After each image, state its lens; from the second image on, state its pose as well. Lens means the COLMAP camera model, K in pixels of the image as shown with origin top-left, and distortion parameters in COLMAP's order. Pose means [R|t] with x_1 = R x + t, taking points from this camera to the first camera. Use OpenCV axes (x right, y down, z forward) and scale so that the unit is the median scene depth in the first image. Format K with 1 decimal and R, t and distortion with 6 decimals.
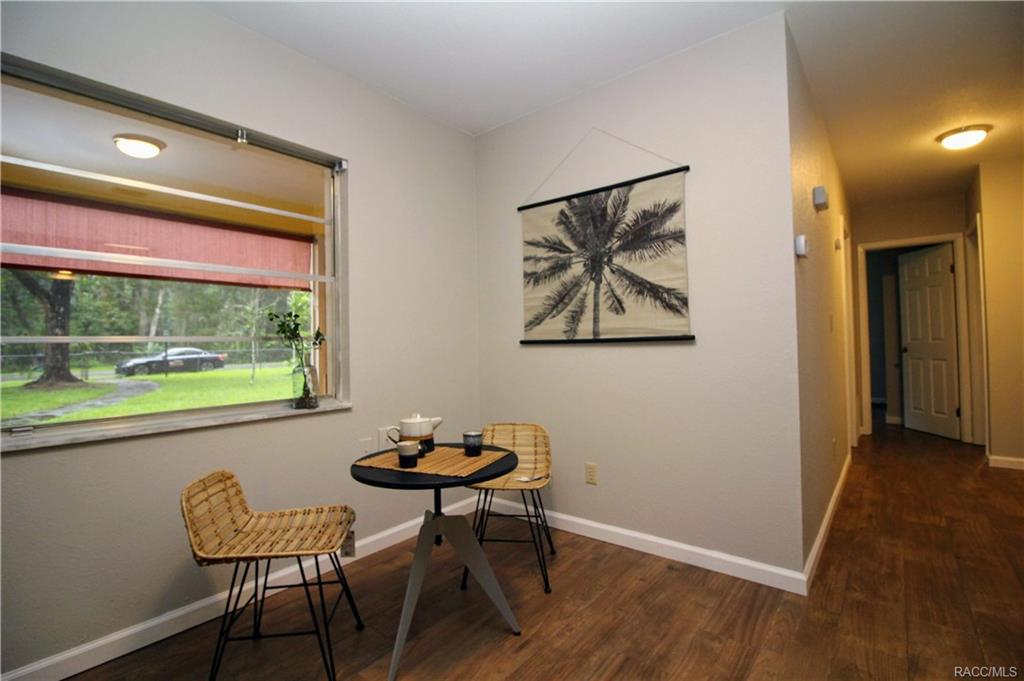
lens RADIAL K [[473.1, 0, 517.1], [0, 473.1, 337.7], [0, 0, 1]] dist [-0.012213, -0.003261]
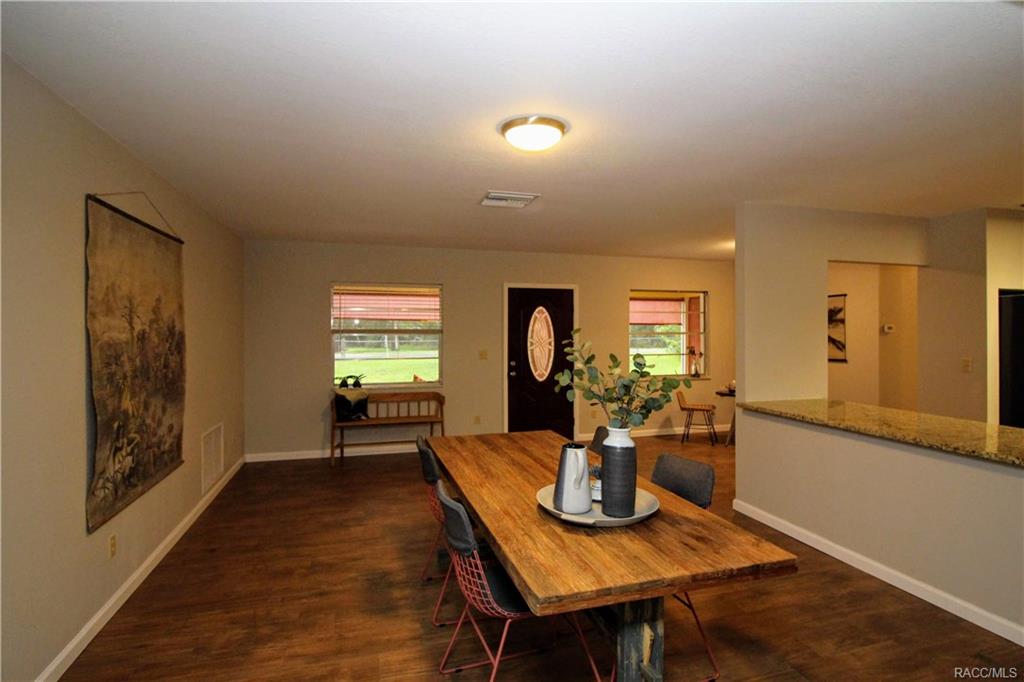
lens RADIAL K [[528.1, 0, 512.0], [0, 528.1, 334.4], [0, 0, 1]] dist [-0.007613, -0.001172]
pose [[0.828448, 0.020294, -0.559698, 0.412964], [-0.001533, 0.999422, 0.033969, -0.213410], [0.560064, -0.027283, 0.828000, -2.166148]]
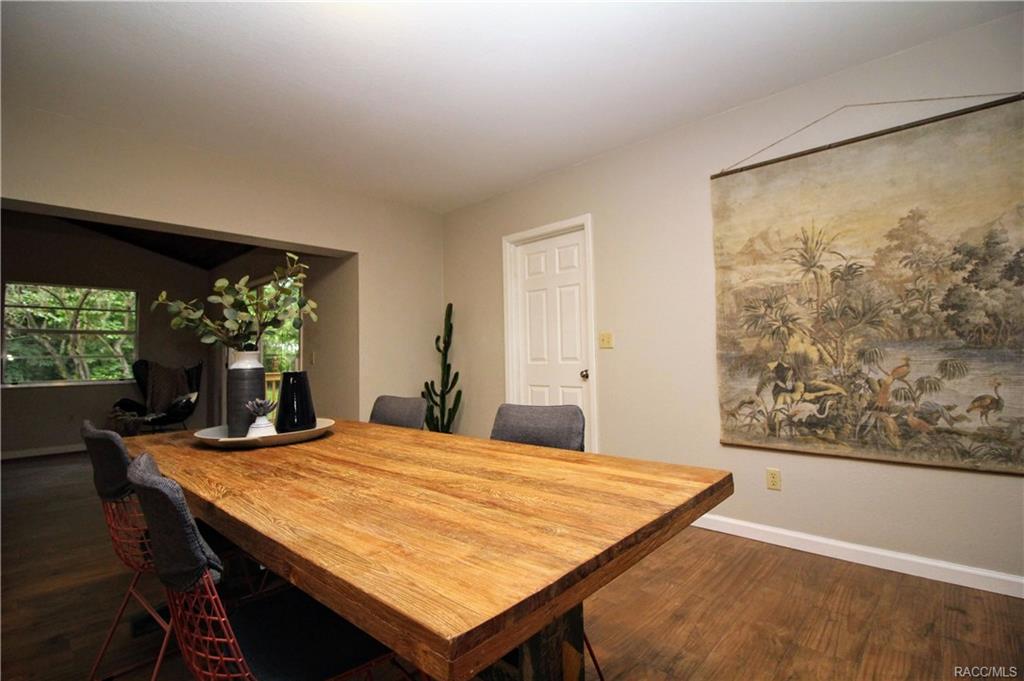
lens RADIAL K [[473.1, 0, 515.8], [0, 473.1, 332.6], [0, 0, 1]] dist [-0.012213, -0.003261]
pose [[-0.997911, 0.036533, 0.053280, -2.599944], [0.032518, 0.996701, -0.074365, 0.608340], [-0.055821, -0.072477, -0.995807, 3.564937]]
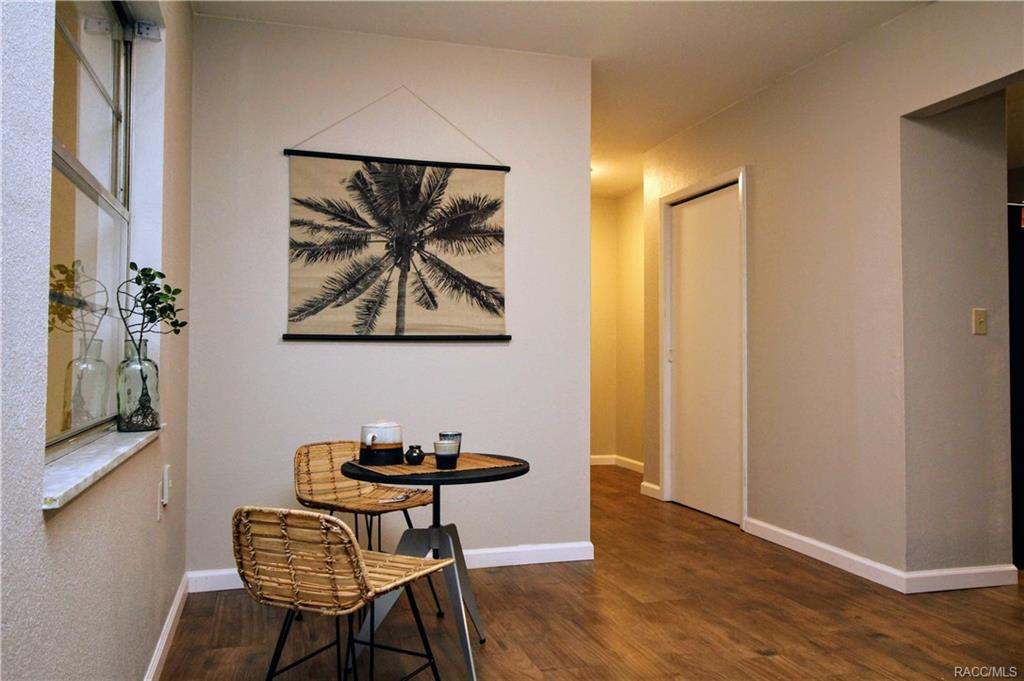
lens RADIAL K [[796.5, 0, 512.4], [0, 796.5, 341.2], [0, 0, 1]] dist [0.016804, -0.009536]
pose [[0.559893, 0.032703, 0.827919, -0.914749], [-0.025417, 0.999428, -0.022289, 0.039479], [-0.828175, -0.008564, 0.560404, 0.035035]]
